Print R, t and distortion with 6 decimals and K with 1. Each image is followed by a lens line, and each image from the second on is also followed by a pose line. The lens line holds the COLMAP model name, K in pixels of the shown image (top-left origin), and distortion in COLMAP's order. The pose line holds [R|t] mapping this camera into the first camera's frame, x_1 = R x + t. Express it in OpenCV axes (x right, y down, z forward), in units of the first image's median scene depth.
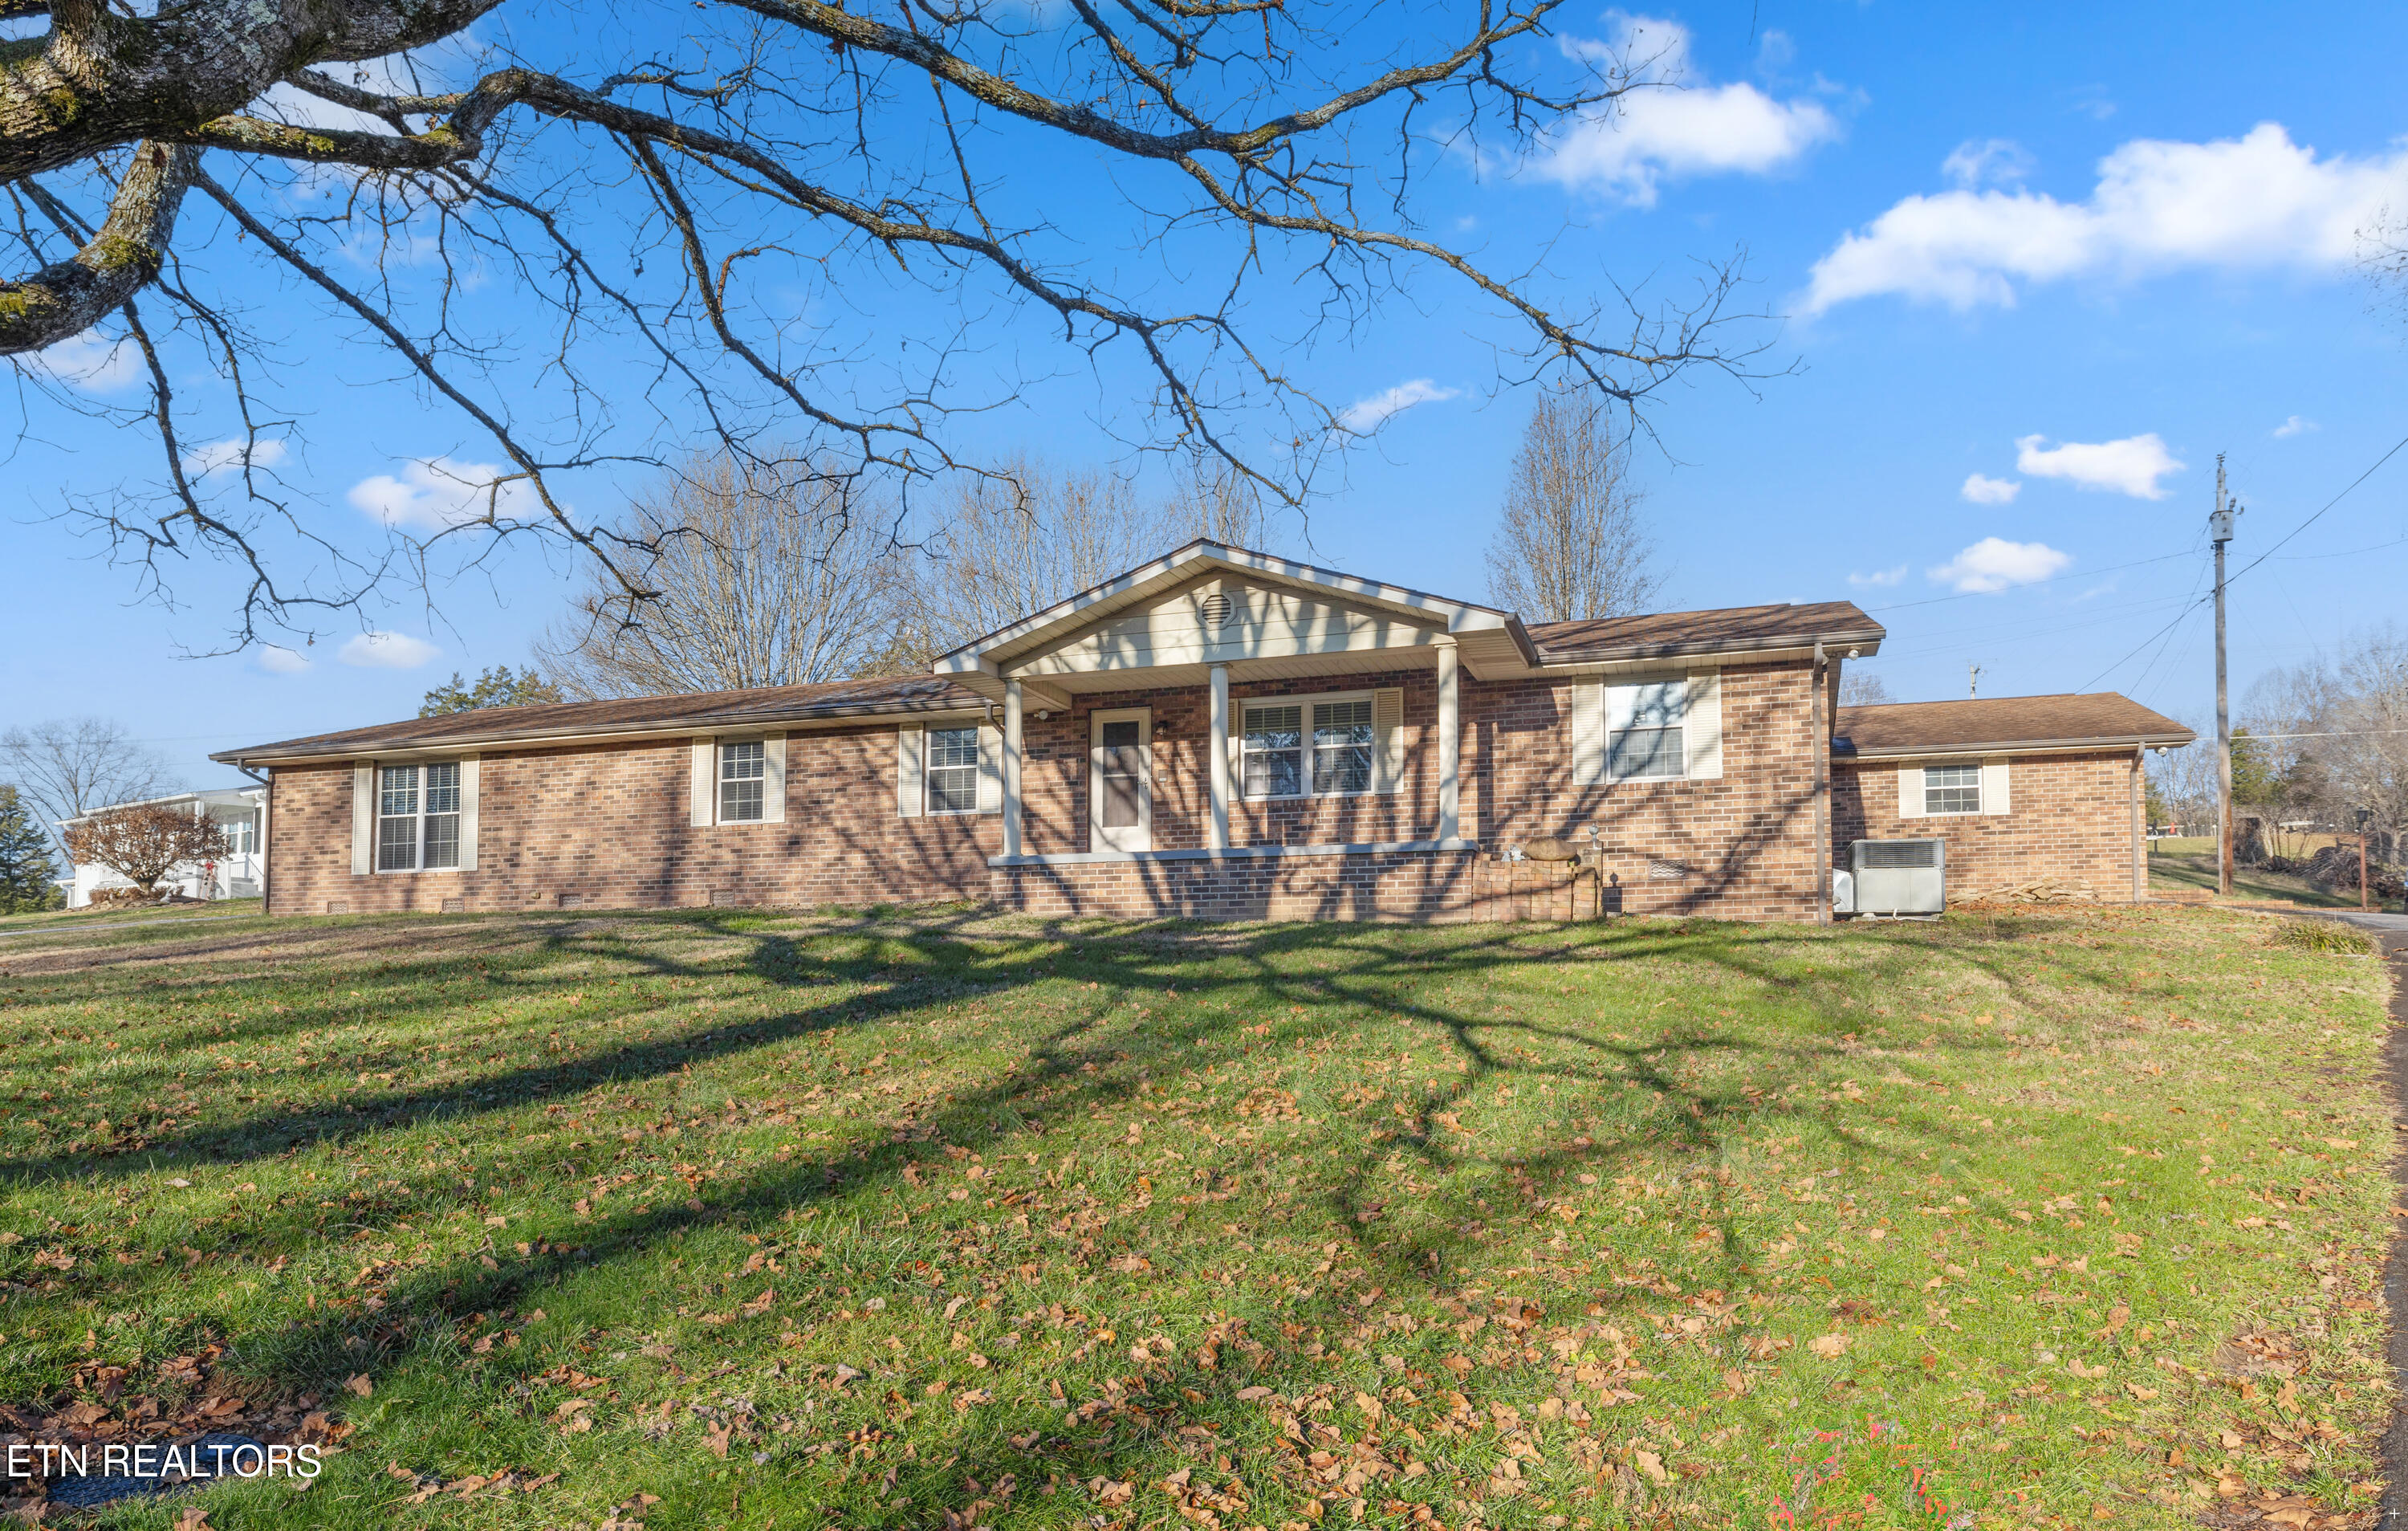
lens RADIAL K [[1543.0, 0, 1205.0], [0, 1543.0, 767.7], [0, 0, 1]] dist [-0.006166, -0.000129]
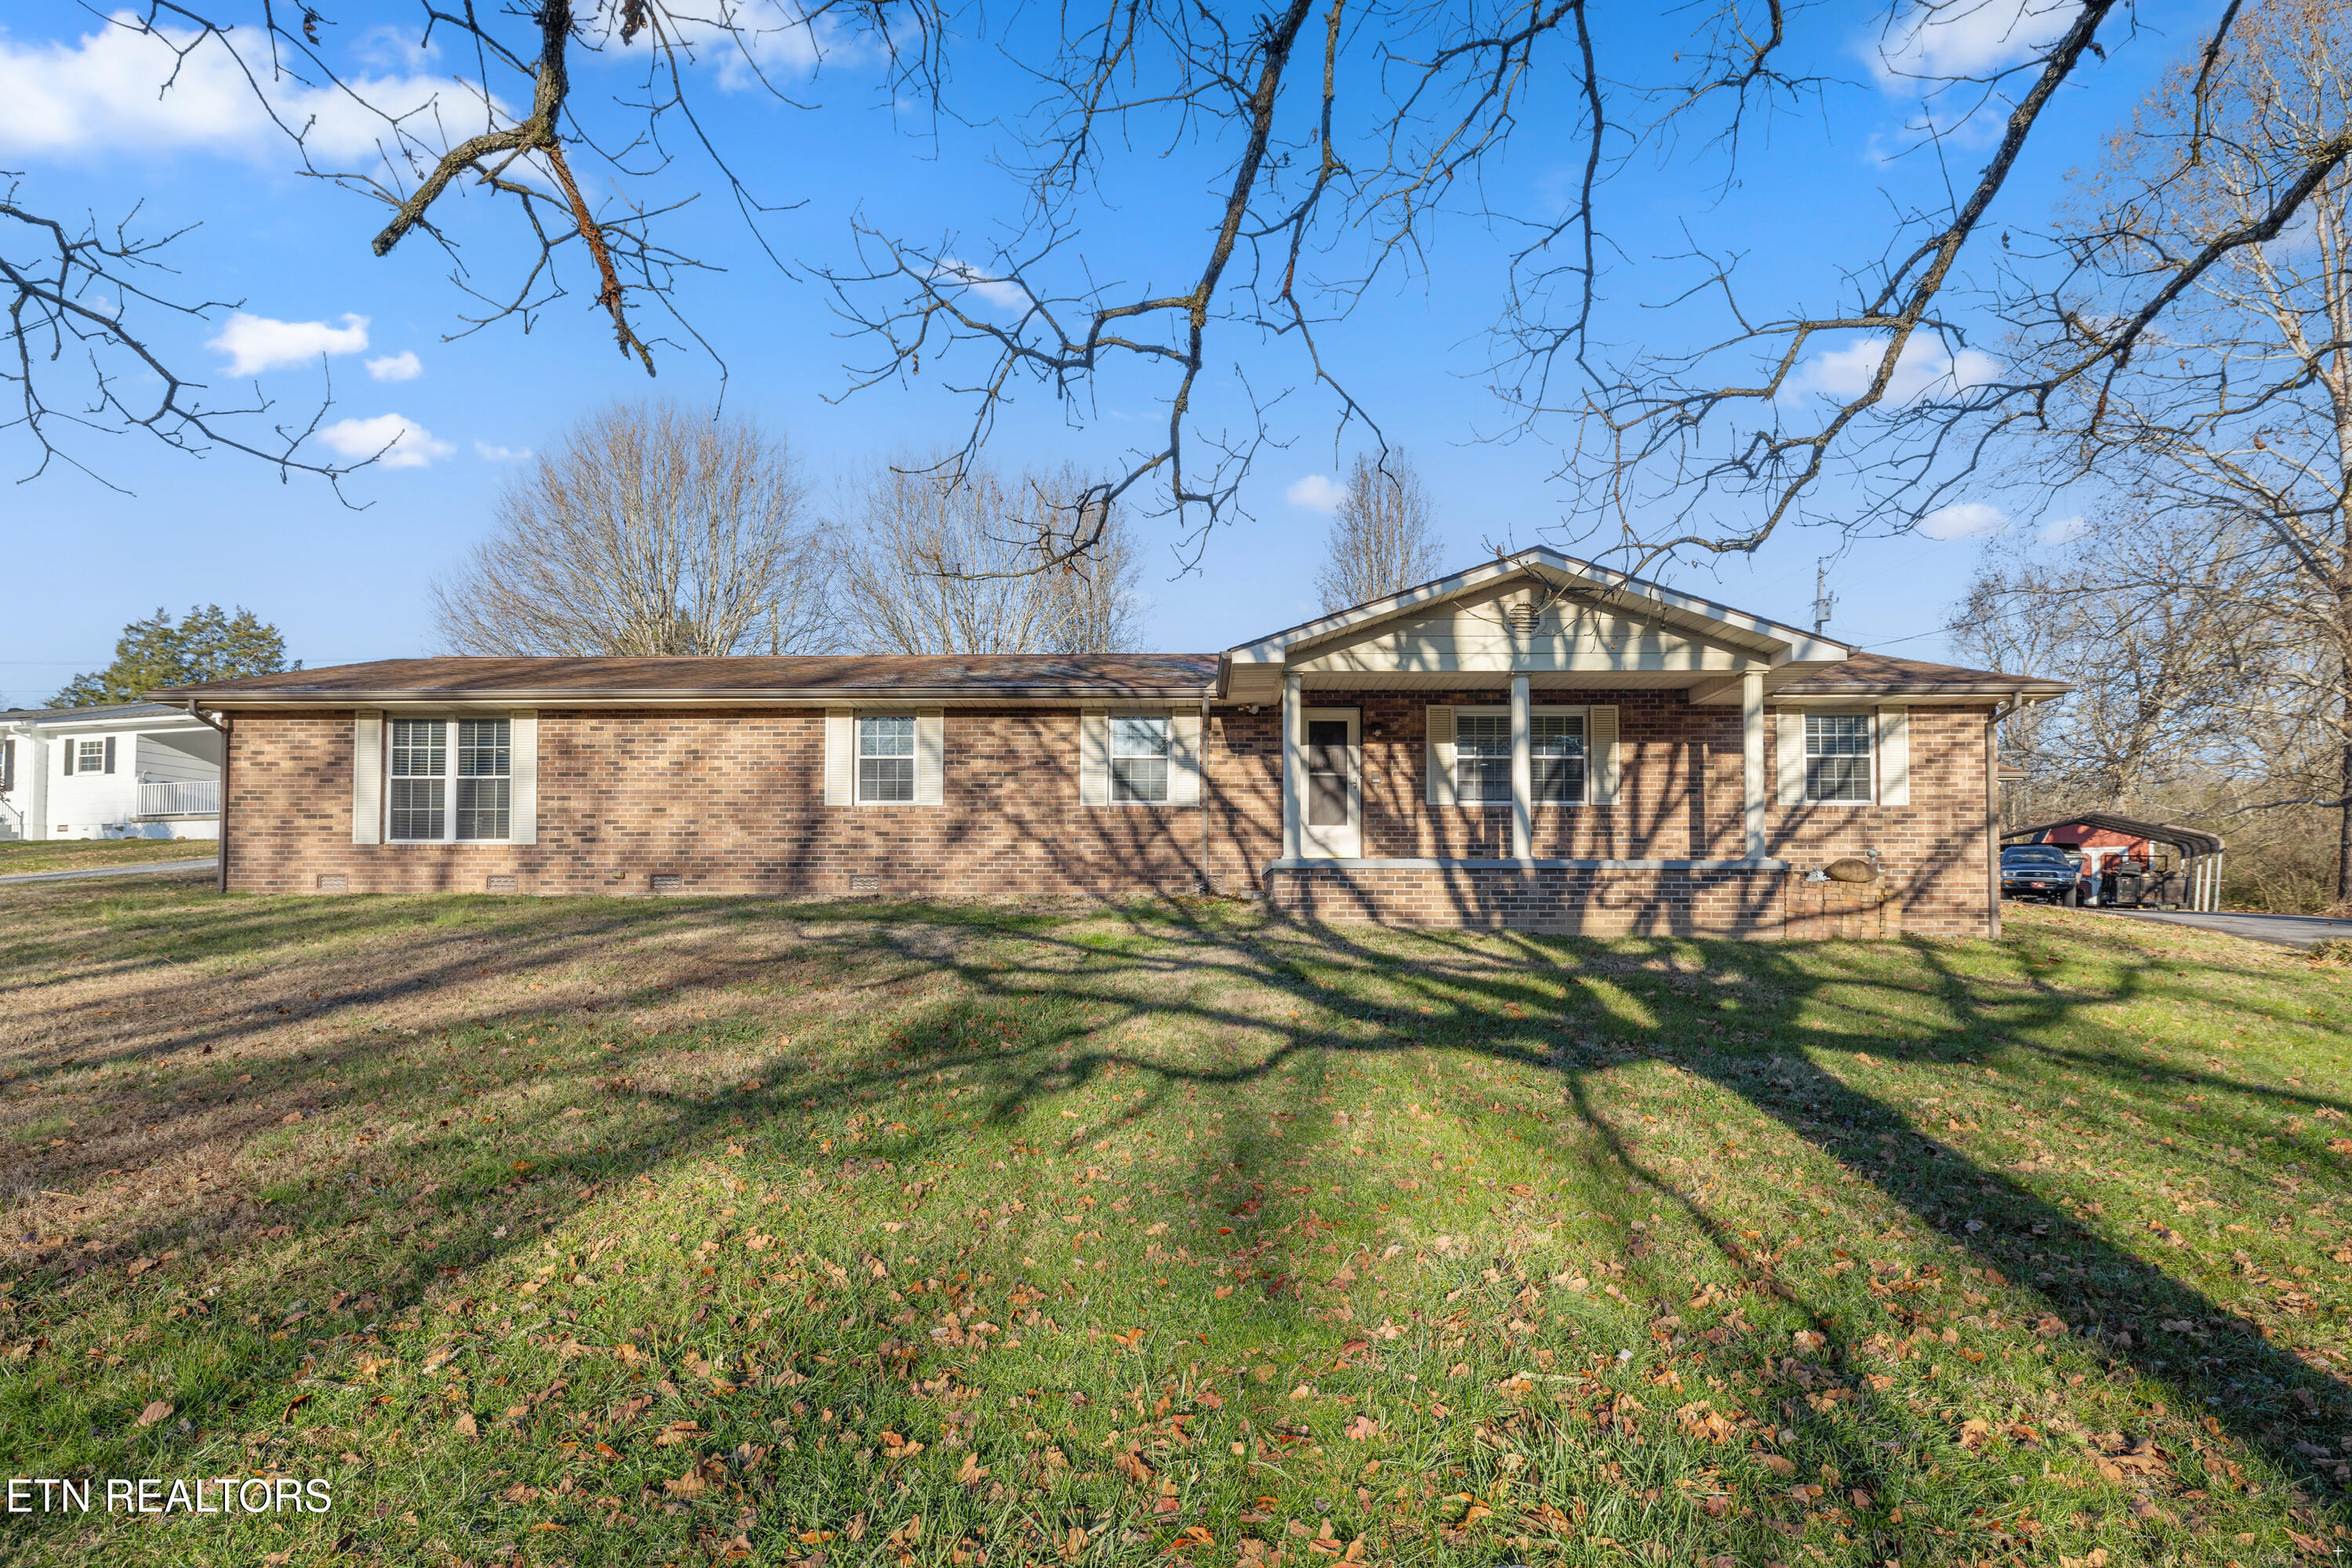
lens RADIAL K [[1175.7, 0, 1175.1], [0, 1175.7, 784.2], [0, 0, 1]] dist [-0.002628, 0.000140]
pose [[0.953379, 0.039433, 0.299189, -0.377207], [-0.050189, 0.998337, 0.028347, -0.005517], [-0.297574, -0.042041, 0.953773, 0.296816]]
